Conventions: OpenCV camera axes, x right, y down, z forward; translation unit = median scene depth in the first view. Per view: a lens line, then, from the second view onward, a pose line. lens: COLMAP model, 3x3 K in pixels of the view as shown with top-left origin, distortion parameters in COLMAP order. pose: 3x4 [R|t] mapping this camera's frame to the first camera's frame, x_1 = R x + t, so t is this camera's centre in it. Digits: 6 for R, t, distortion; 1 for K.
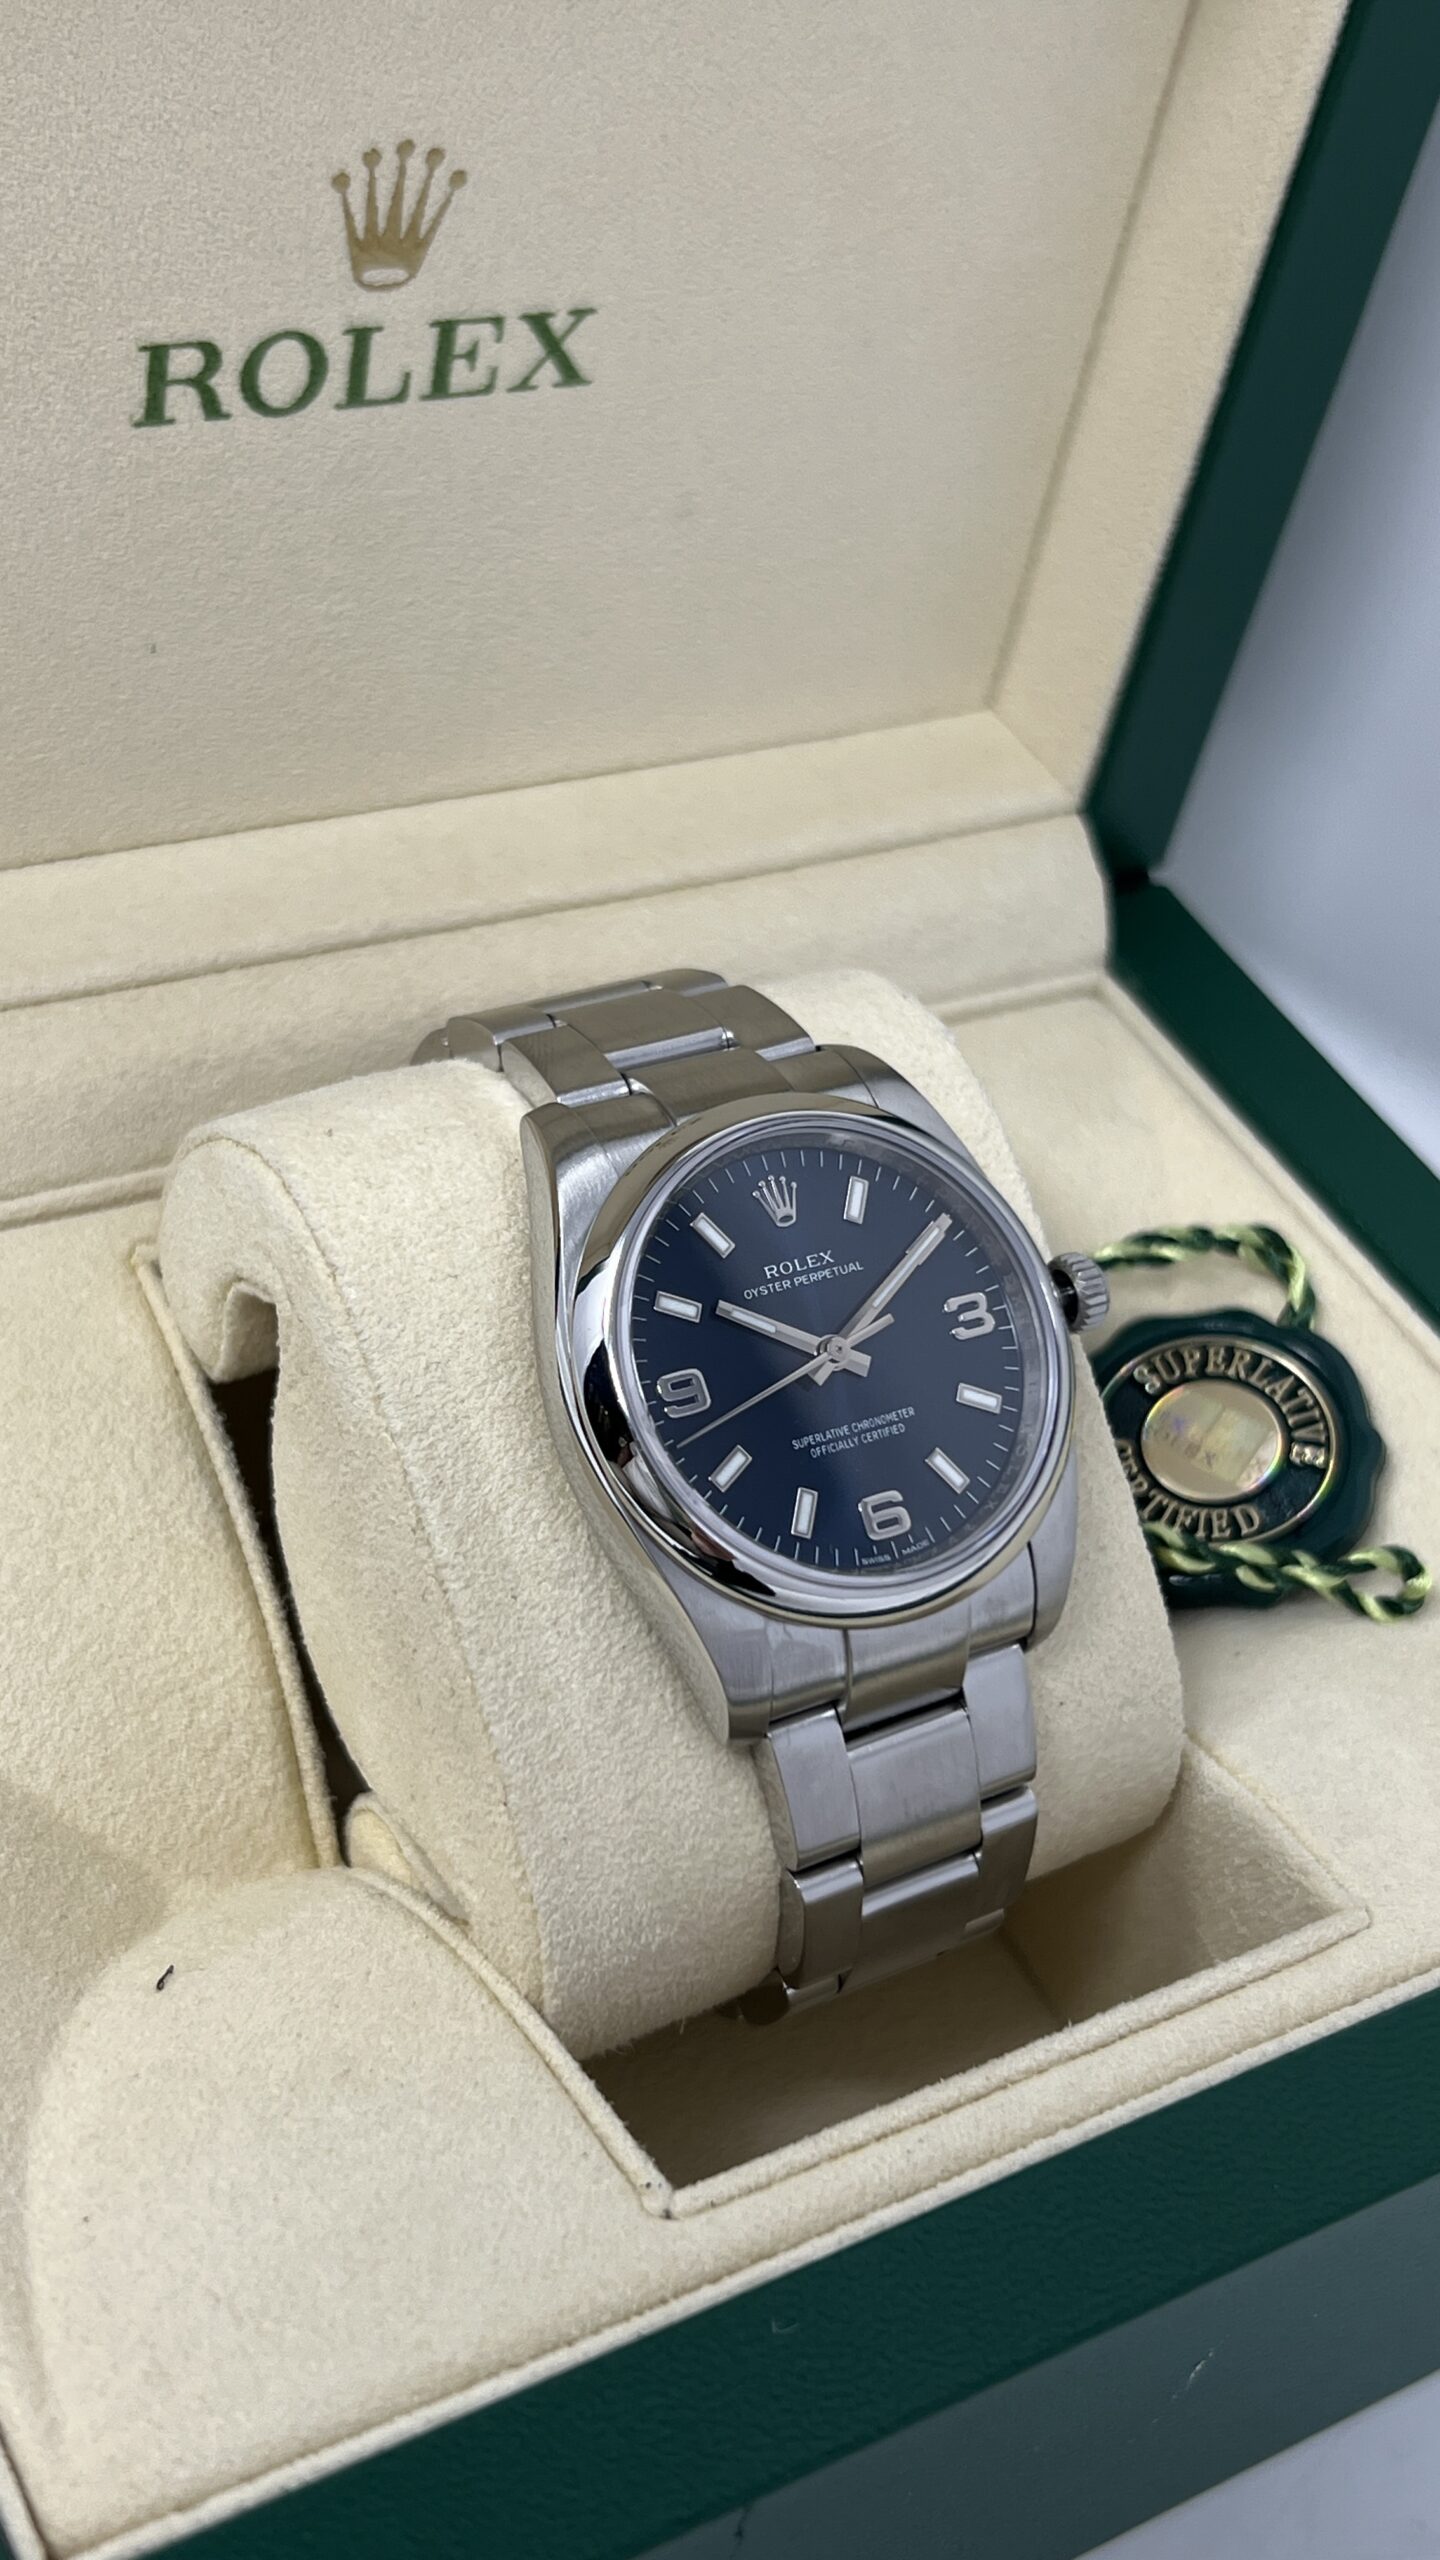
lens RADIAL K [[2965.9, 0, 723.1], [0, 2965.9, 1293.1], [0, 0, 1]] dist [0.076323, -0.448462]
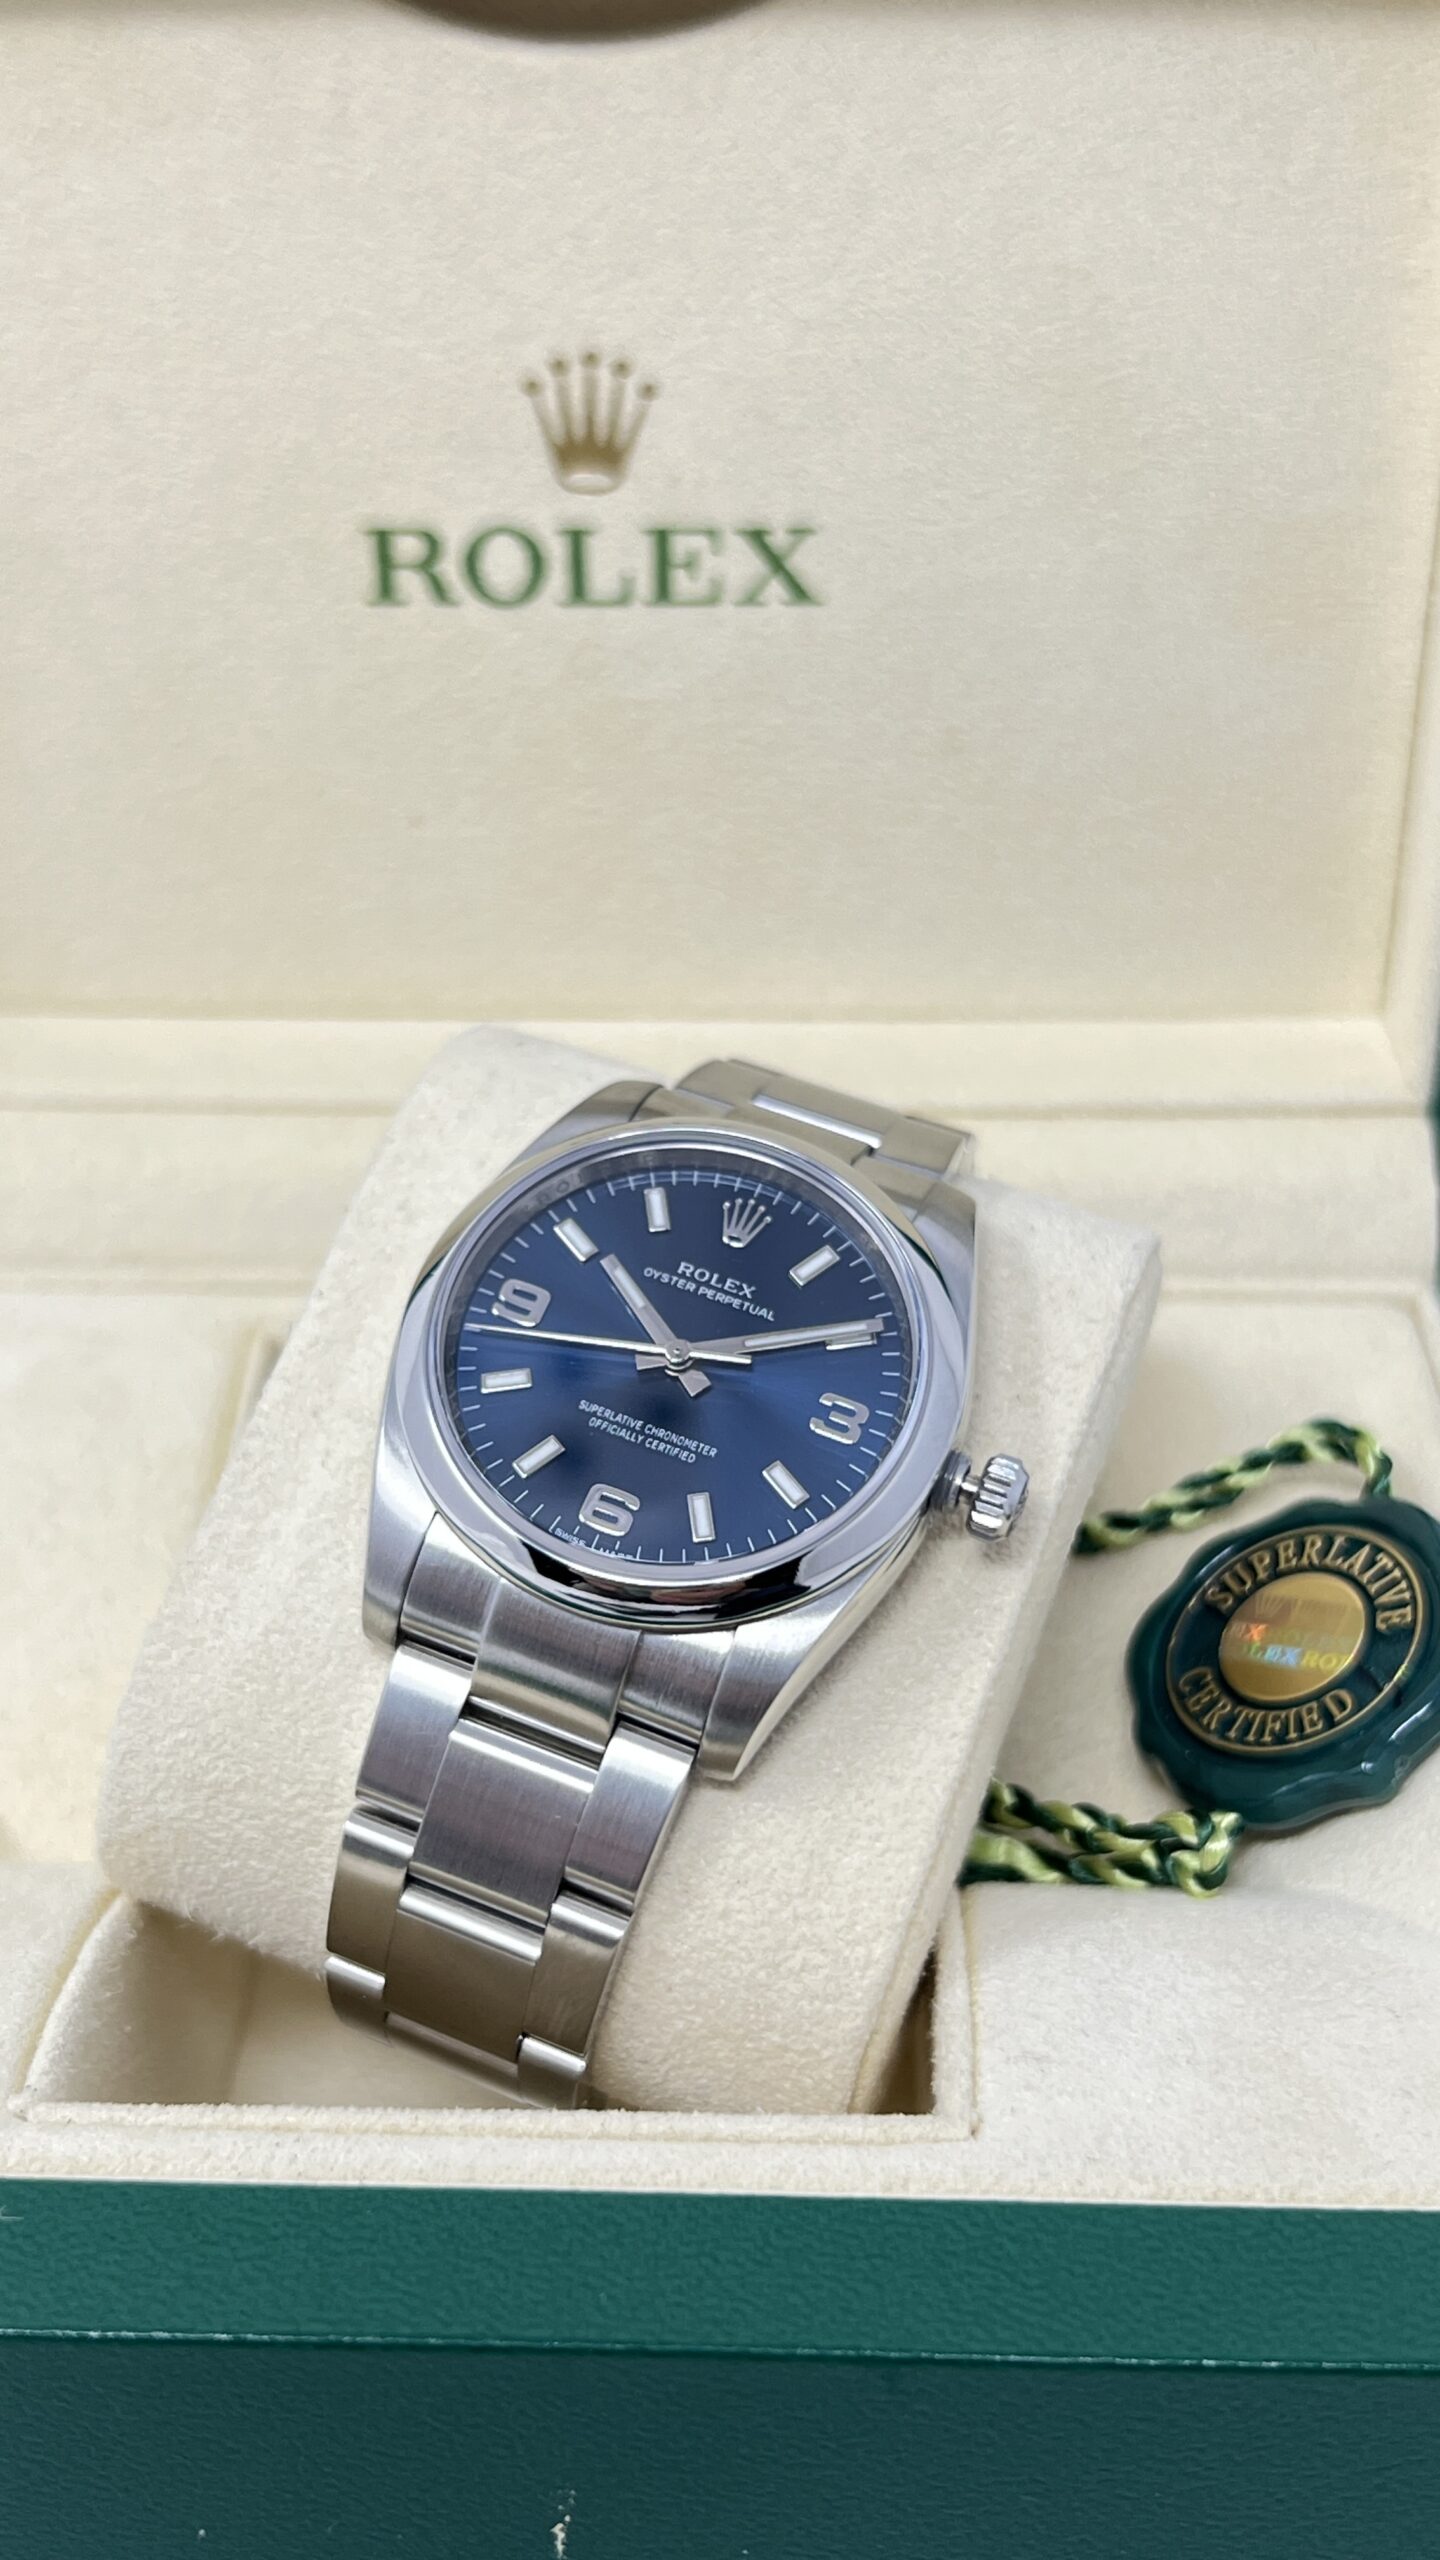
lens RADIAL K [[3089.9, 0, 705.4], [0, 3089.9, 1268.0], [0, 0, 1]] dist [0.096827, -0.395923]
pose [[0.832271, 0.089983, -0.547018, 0.585011], [-0.240361, 0.947739, -0.209801, 0.172600], [0.499552, 0.306093, 0.810404, 0.164846]]
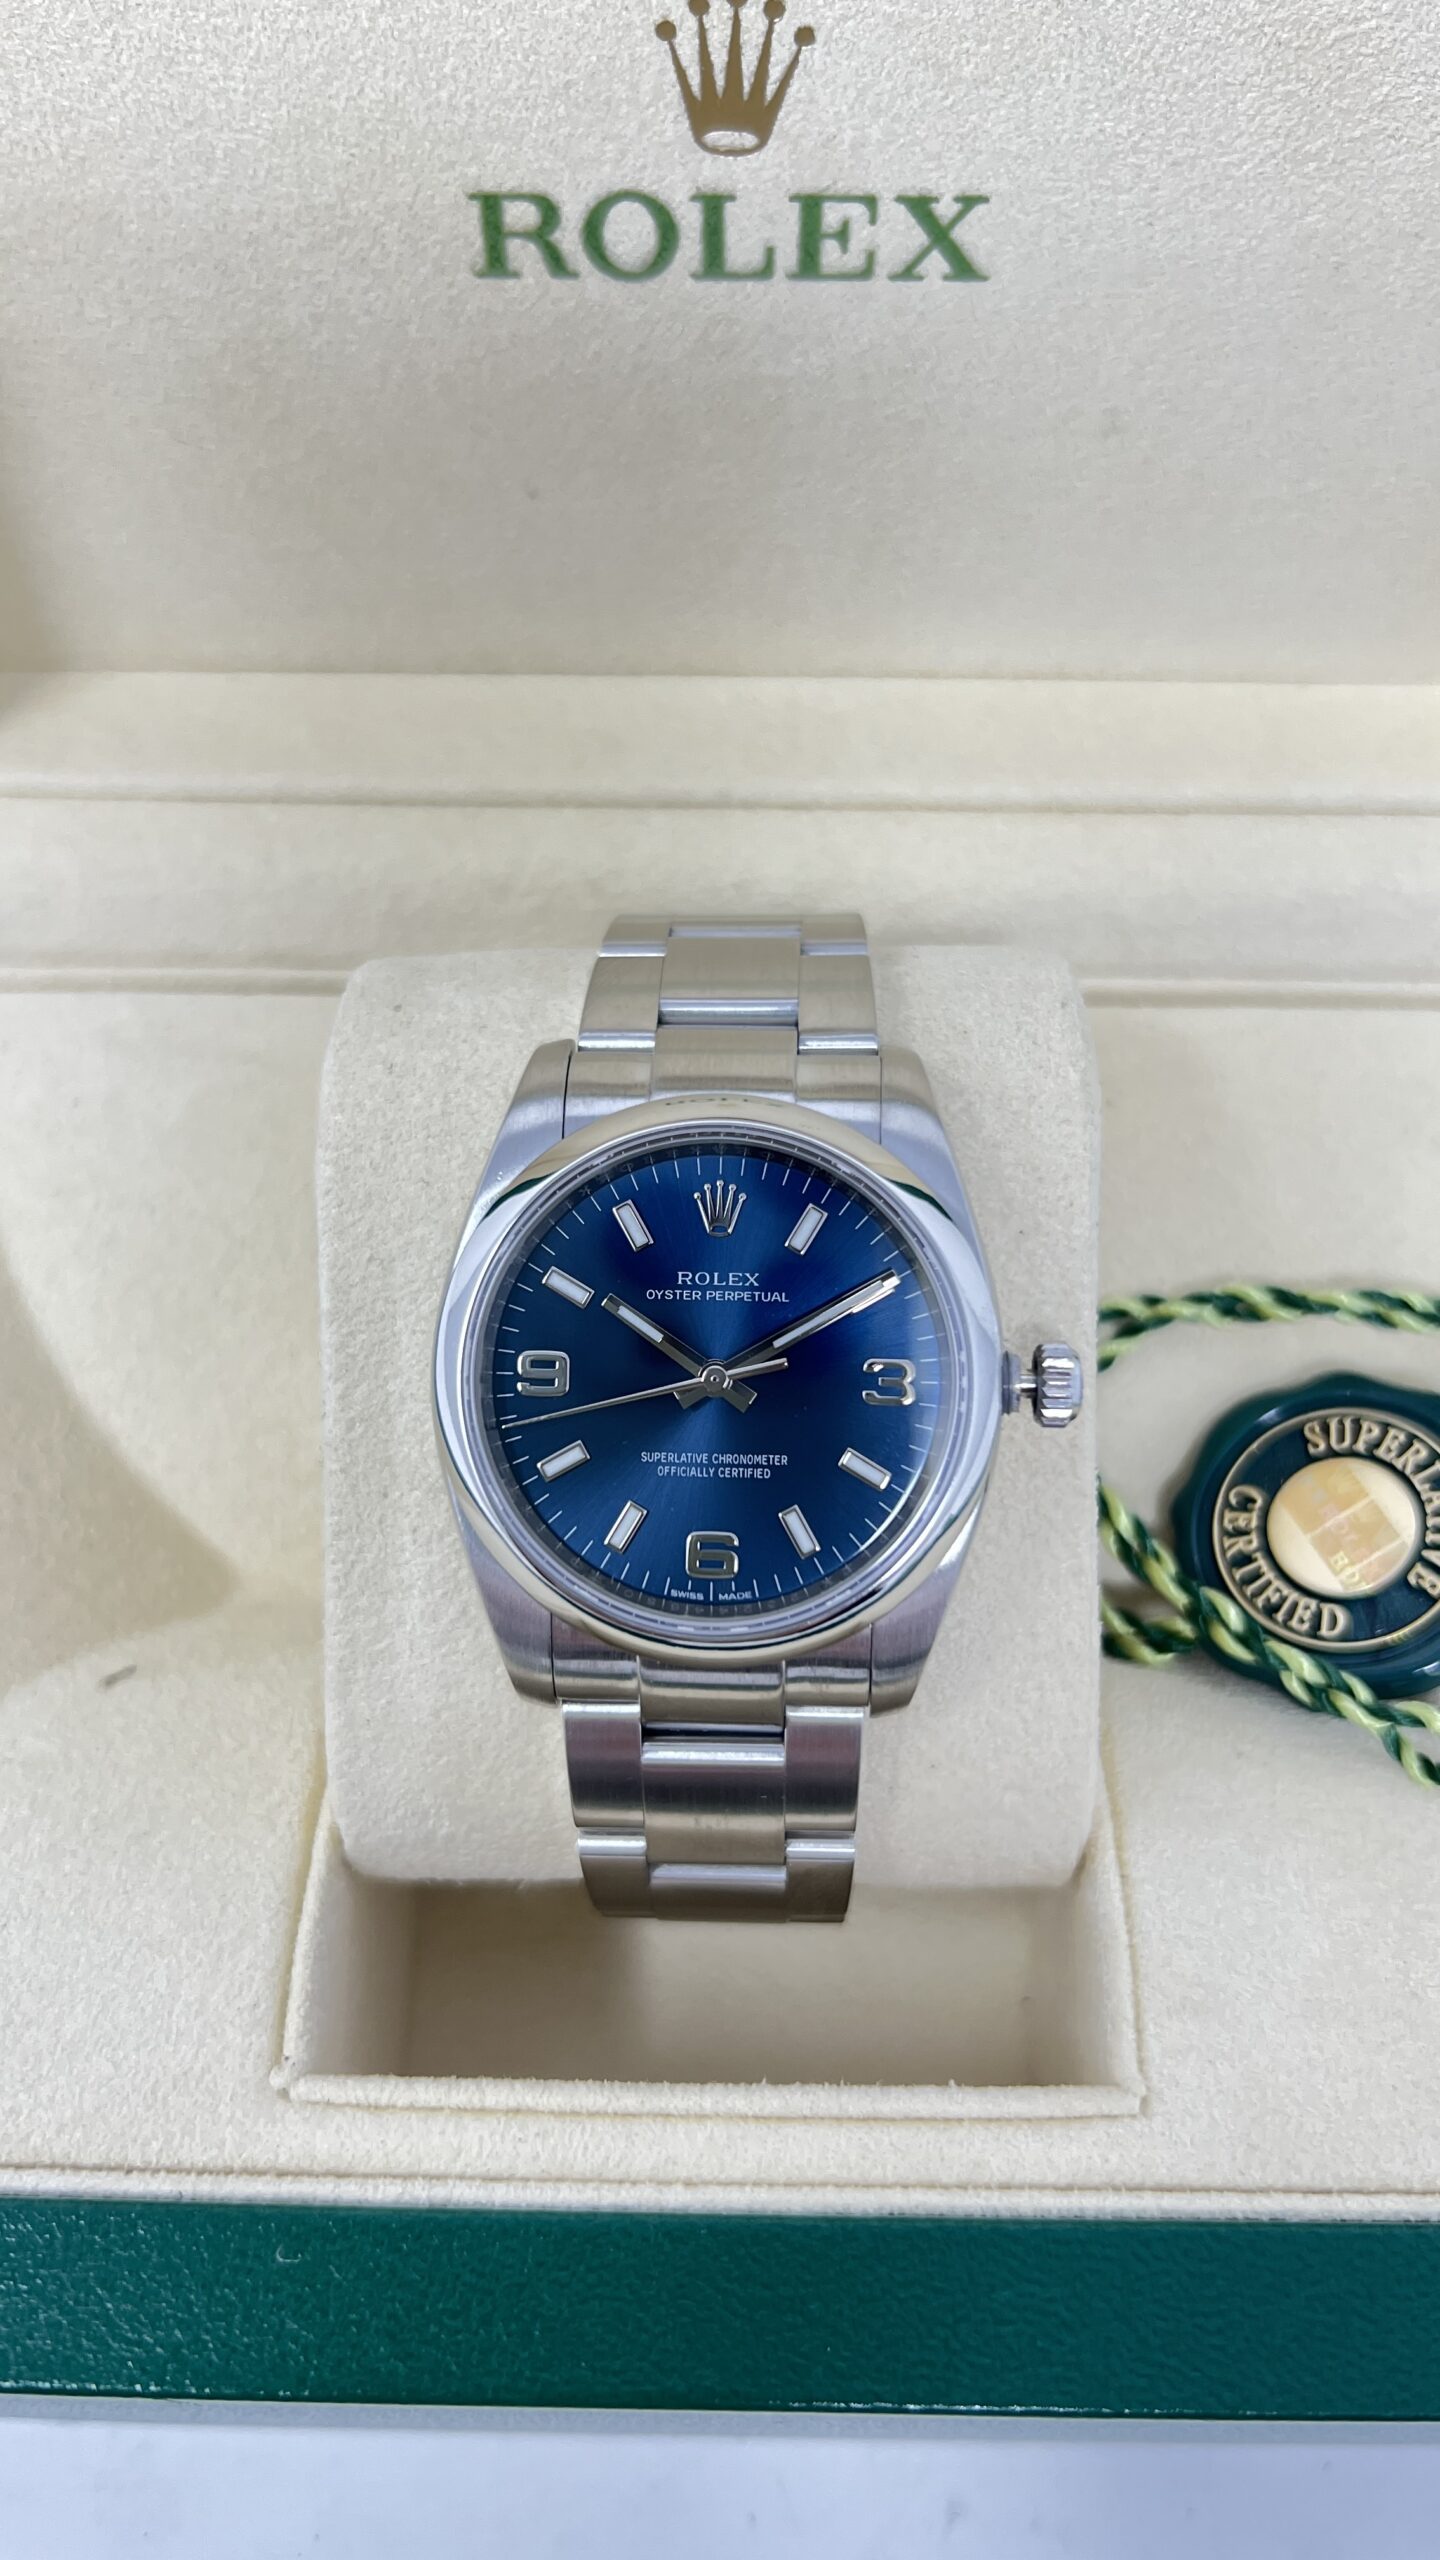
lens RADIAL K [[2067.9, 0, 730.9], [0, 2067.9, 1275.2], [0, 0, 1]] dist [-0.036991, 0.006817]
pose [[0.846793, 0.321936, -0.423437, 0.282343], [-0.234157, 0.940379, 0.246693, -0.159624], [0.477610, -0.109747, 0.871690, 0.381944]]
